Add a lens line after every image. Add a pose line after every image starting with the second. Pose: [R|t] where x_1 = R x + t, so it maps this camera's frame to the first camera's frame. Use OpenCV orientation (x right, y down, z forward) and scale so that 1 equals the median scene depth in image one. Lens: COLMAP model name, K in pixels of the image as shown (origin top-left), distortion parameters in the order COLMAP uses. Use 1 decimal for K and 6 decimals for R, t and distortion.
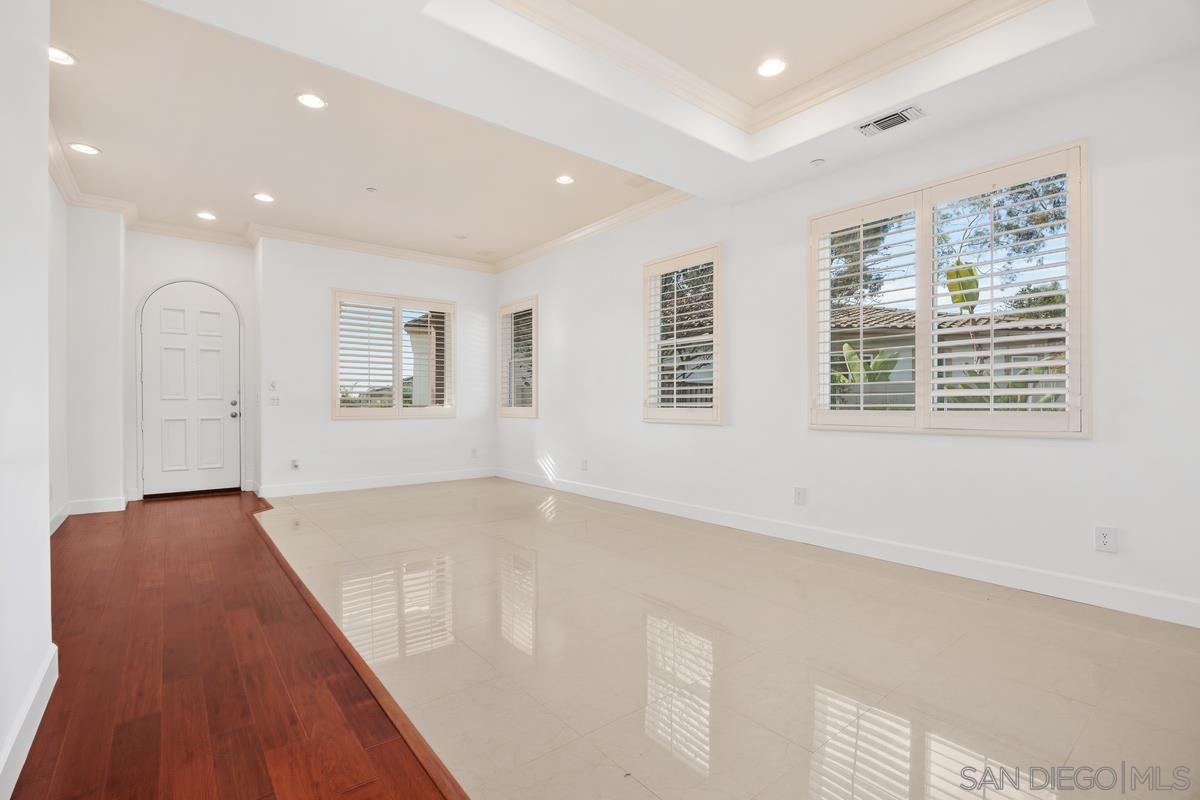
lens RADIAL K [[554.7, 0, 605.0], [0, 554.7, 407.0], [0, 0, 1]] dist [-0.003419, -0.000256]
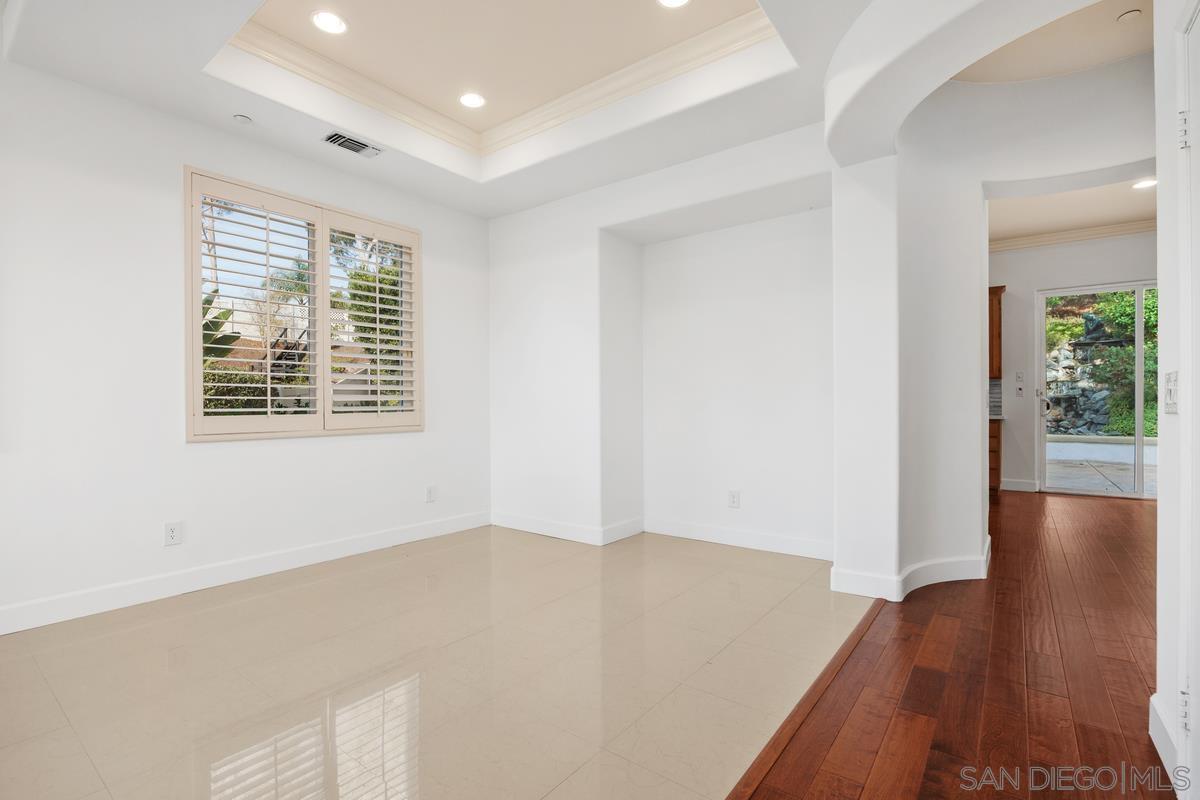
lens RADIAL K [[554.7, 0, 604.5], [0, 554.7, 398.6], [0, 0, 1]] dist [-0.003419, -0.000256]
pose [[-0.243771, 0.013870, 0.969734, -0.634766], [0.010711, 0.999875, -0.011608, -0.005083], [-0.969774, 0.007557, -0.243889, 0.787047]]
